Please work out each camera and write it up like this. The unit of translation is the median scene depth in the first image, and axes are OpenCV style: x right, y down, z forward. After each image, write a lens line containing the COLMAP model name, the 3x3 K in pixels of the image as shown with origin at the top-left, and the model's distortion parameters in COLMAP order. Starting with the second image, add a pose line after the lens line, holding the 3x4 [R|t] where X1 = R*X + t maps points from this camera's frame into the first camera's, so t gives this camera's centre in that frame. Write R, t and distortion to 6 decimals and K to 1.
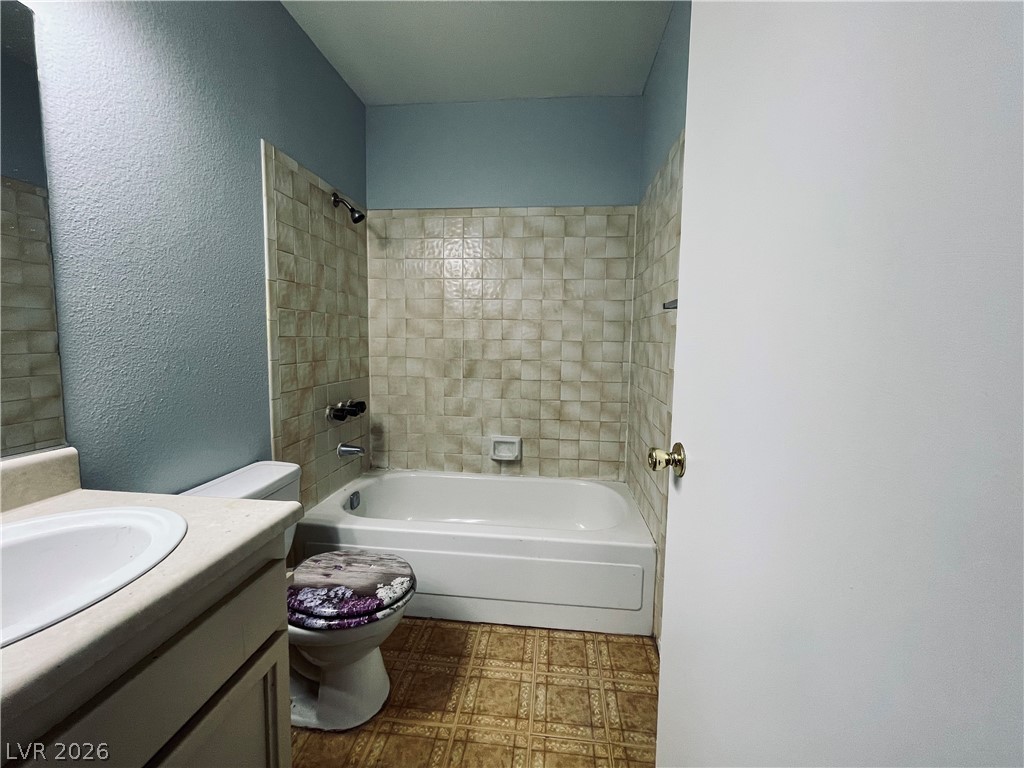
lens RADIAL K [[412.8, 0, 510.2], [0, 412.8, 377.5], [0, 0, 1]] dist [-0.001123, 0.000903]
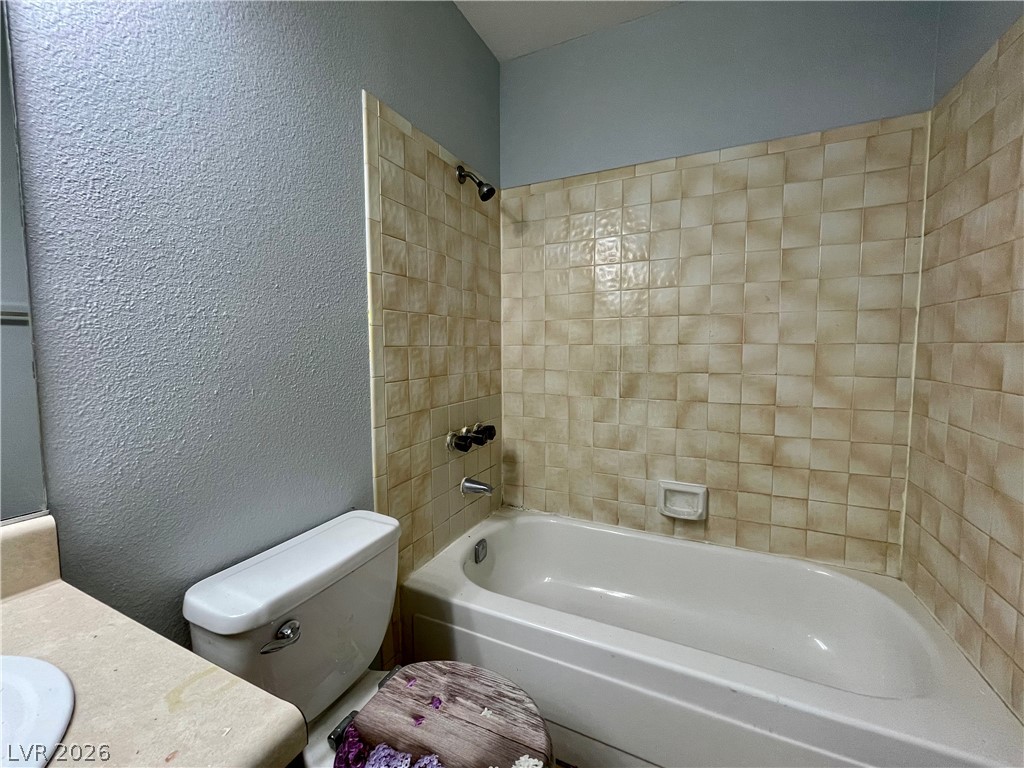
lens RADIAL K [[412.8, 0, 509.1], [0, 412.8, 379.6], [0, 0, 1]] dist [-0.001123, 0.000903]
pose [[0.942417, 0.006102, -0.334385, -0.068898], [-0.010930, 0.999861, -0.012560, -0.025243], [0.334262, 0.015491, 0.942353, 0.300990]]
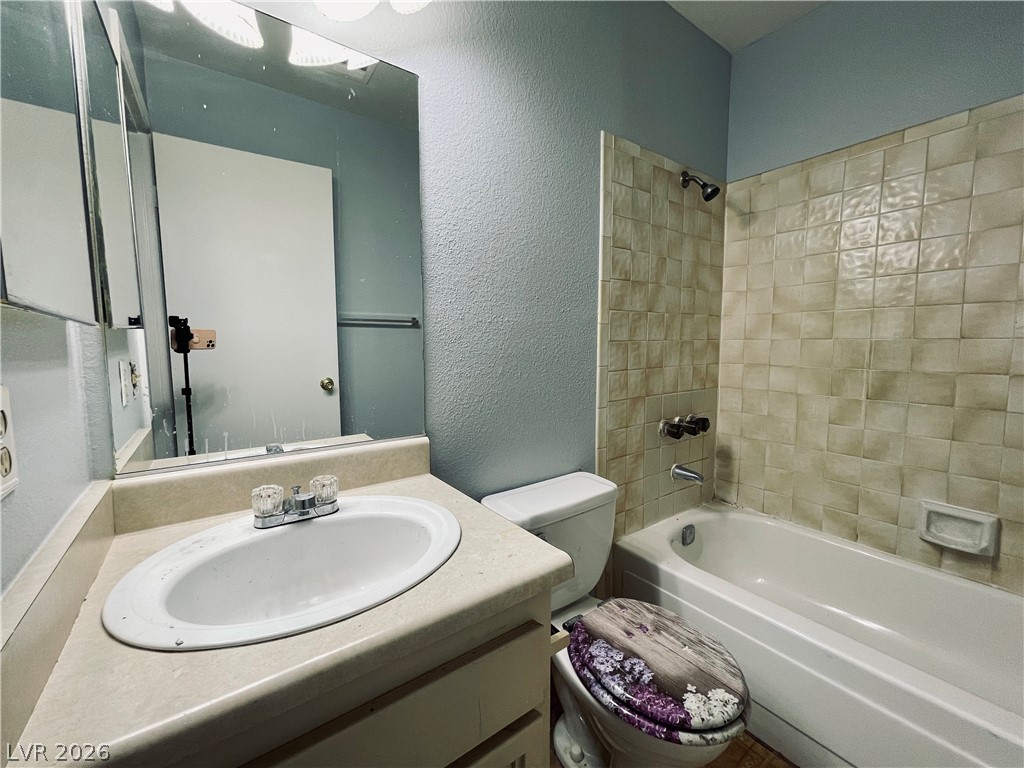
lens RADIAL K [[412.8, 0, 511.3], [0, 412.8, 379.0], [0, 0, 1]] dist [-0.001123, 0.000903]
pose [[0.672922, 0.048014, -0.738154, -0.016624], [-0.053267, 0.998446, 0.016385, -0.014649], [0.737793, 0.028293, 0.674434, 0.184151]]
